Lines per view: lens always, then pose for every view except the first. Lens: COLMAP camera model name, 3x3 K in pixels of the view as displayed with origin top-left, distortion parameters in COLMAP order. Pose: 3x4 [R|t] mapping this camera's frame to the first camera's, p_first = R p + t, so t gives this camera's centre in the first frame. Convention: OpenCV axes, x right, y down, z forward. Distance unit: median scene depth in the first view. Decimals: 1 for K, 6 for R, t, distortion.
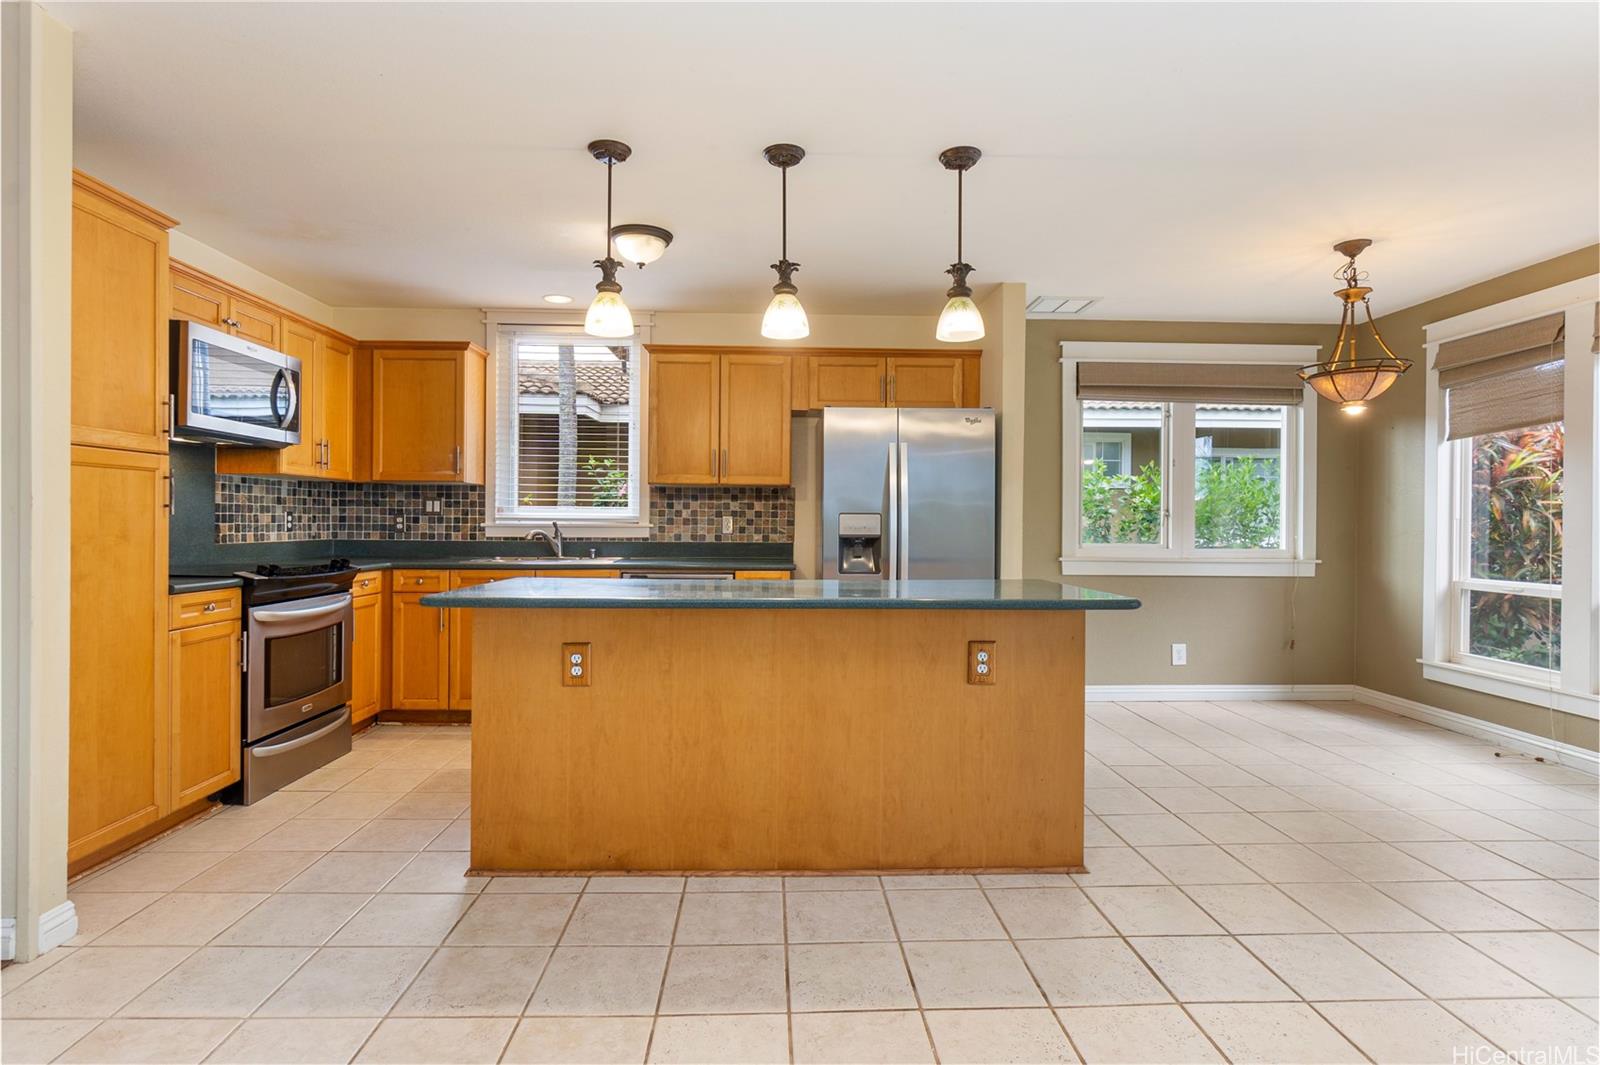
lens RADIAL K [[811.2, 0, 801.0], [0, 811.2, 526.9], [0, 0, 1]] dist [-0.009894, 0.003593]
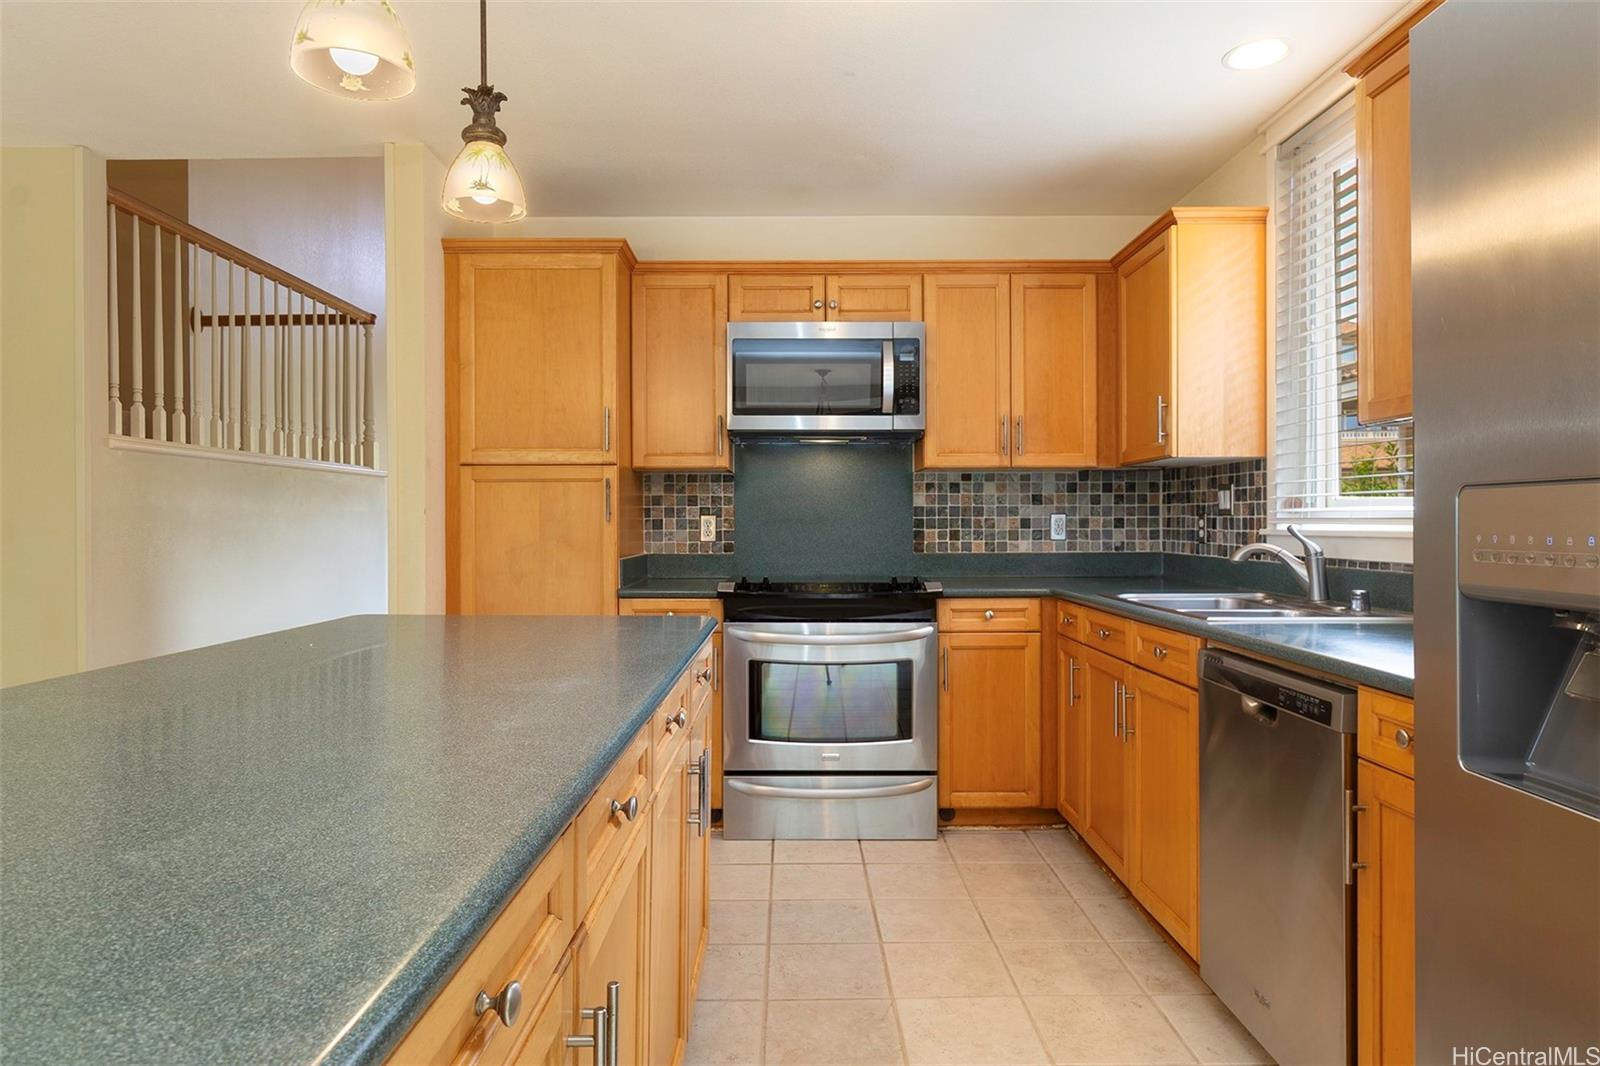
lens RADIAL K [[1002.4, 0, 797.2], [0, 1002.4, 527.9], [0, 0, 1]] dist [-0.001280, -0.000039]
pose [[-0.036794, 0.000867, -0.999323, 0.318524], [-0.002830, 0.999996, 0.000972, -0.005720], [0.999319, 0.002864, -0.036791, 0.804887]]
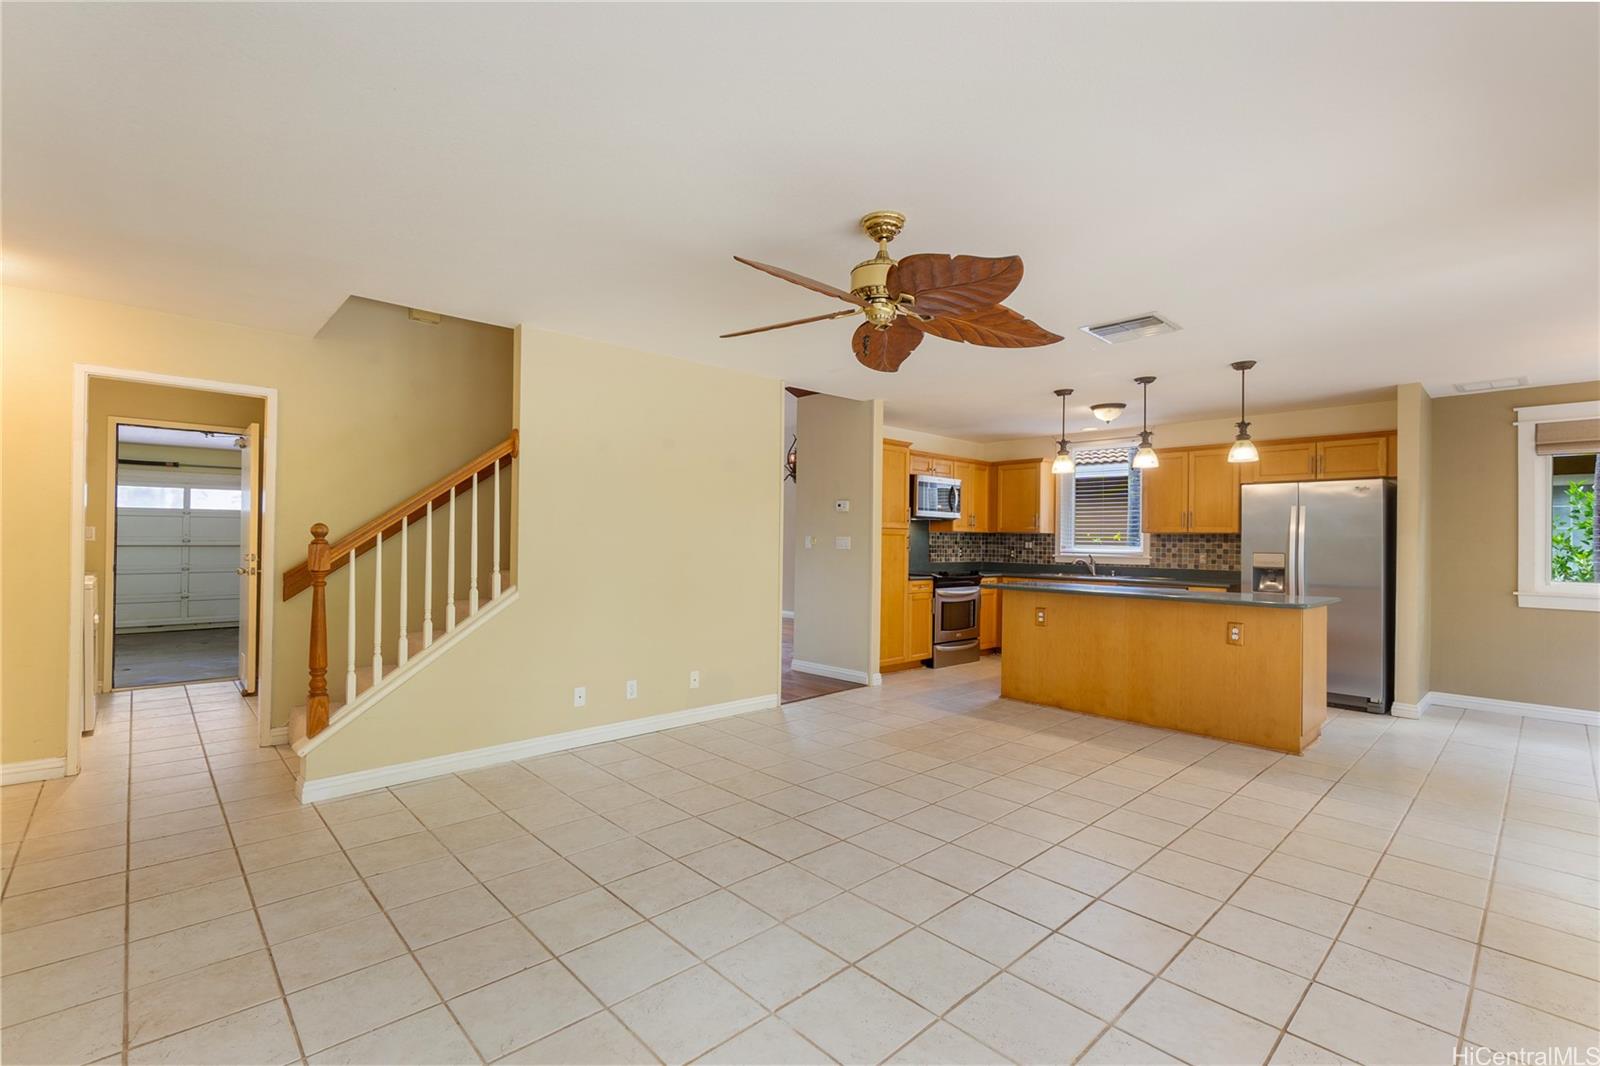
lens RADIAL K [[708.1, 0, 793.7], [0, 708.1, 541.6], [0, 0, 1]] dist [0.015560, -0.000005]
pose [[0.652978, 0.002352, -0.757373, 0.479026], [-0.012961, 0.999883, -0.008069, -0.014632], [0.757266, 0.015085, 0.652932, -0.529593]]
